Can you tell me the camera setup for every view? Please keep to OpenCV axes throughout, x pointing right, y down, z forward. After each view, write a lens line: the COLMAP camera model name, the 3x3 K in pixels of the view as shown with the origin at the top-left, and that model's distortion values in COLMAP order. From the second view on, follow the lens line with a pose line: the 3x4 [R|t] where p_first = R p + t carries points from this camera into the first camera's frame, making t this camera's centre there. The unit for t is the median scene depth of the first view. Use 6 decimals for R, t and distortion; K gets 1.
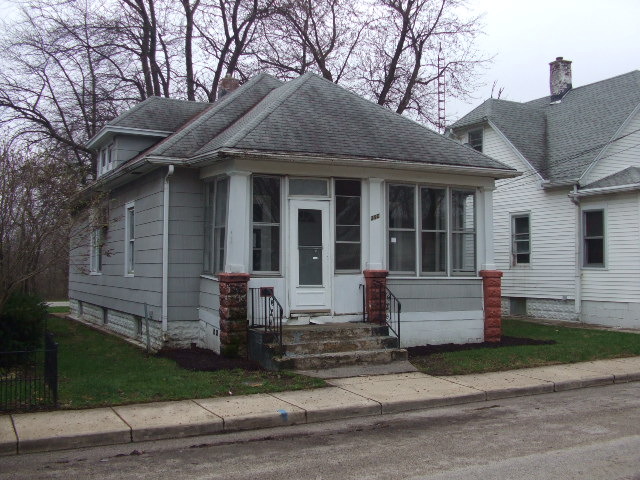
lens RADIAL K [[722.9, 0, 320.0], [0, 722.9, 240.0], [0, 0, 1]] dist [-0.036399, -0.010905]
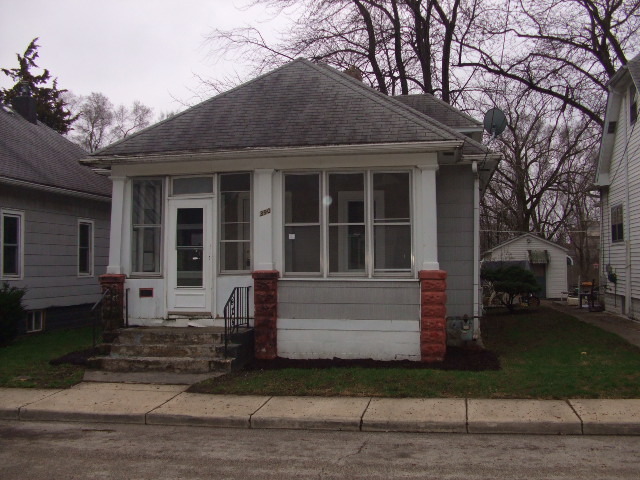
lens RADIAL K [[692.1, 0, 320.0], [0, 692.1, 240.0], [0, 0, 1]] dist [-0.087399, -0.013102]
pose [[0.796303, -0.027429, -0.604275, 0.663614], [0.029527, 0.999543, -0.006460, 0.011082], [0.604177, -0.012698, 0.796749, 0.358067]]
